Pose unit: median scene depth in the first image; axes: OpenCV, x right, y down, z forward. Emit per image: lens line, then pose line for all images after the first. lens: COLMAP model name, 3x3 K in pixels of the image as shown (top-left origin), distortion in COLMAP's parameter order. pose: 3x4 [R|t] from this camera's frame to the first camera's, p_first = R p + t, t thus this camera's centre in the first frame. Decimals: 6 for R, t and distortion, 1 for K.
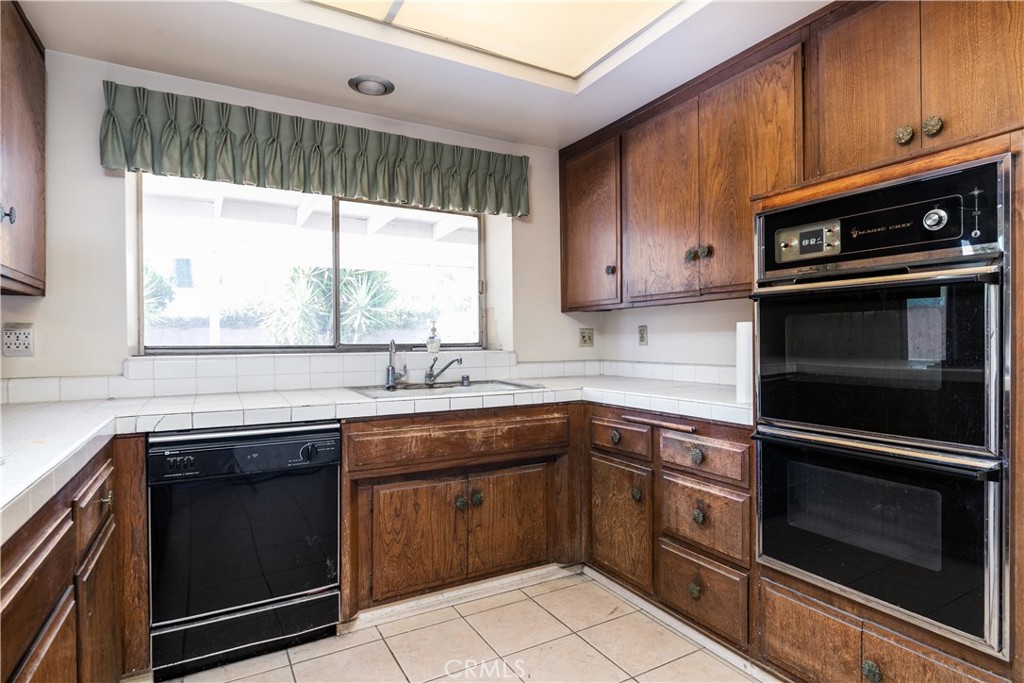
lens RADIAL K [[547.8, 0, 510.1], [0, 547.8, 339.2], [0, 0, 1]] dist [-0.005953, -0.003515]
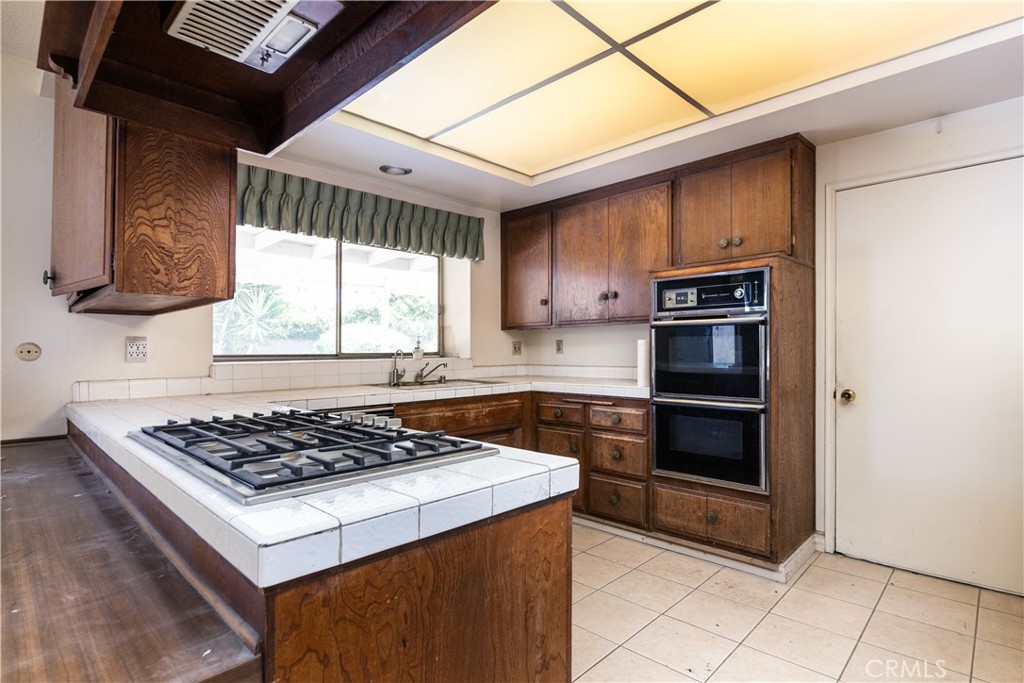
lens RADIAL K [[520.0, 0, 511.7], [0, 520.0, 346.3], [0, 0, 1]] dist [-0.014916, -0.000514]
pose [[0.961915, 0.002597, 0.273335, -0.359827], [-0.001136, 0.999984, -0.005503, -0.000821], [-0.273345, 0.004983, 0.961903, -0.402267]]
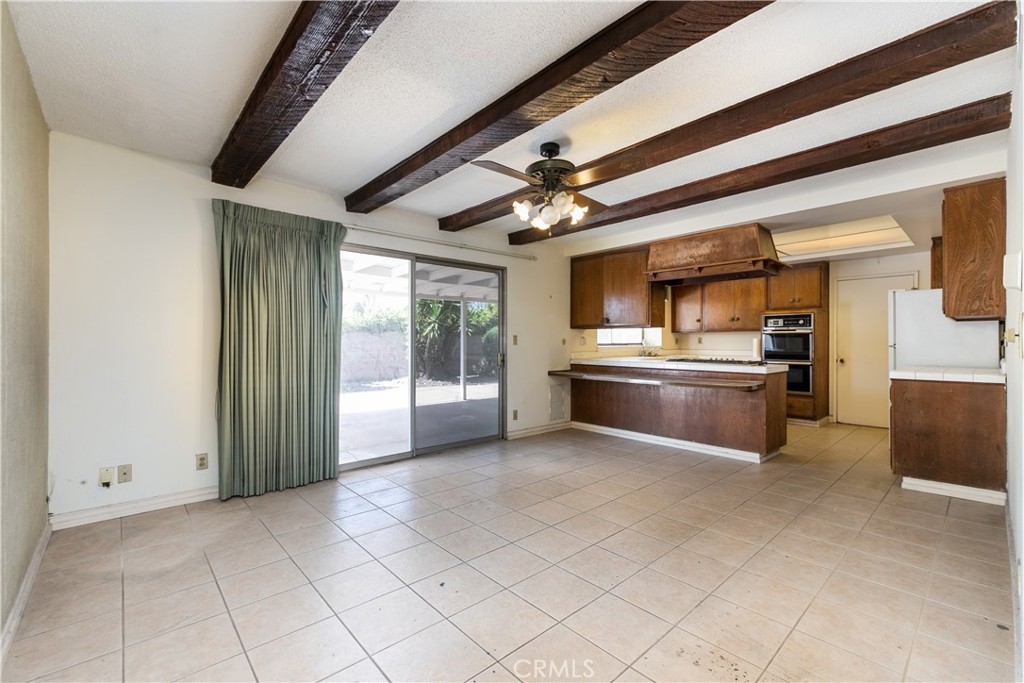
lens RADIAL K [[435.2, 0, 521.6], [0, 435.2, 337.3], [0, 0, 1]] dist [-0.002606, 0.000053]
pose [[0.973287, 0.008970, 0.229418, -1.826875], [-0.007168, 0.999937, -0.008685, 0.001811], [-0.229481, 0.006808, 0.973289, -1.619062]]
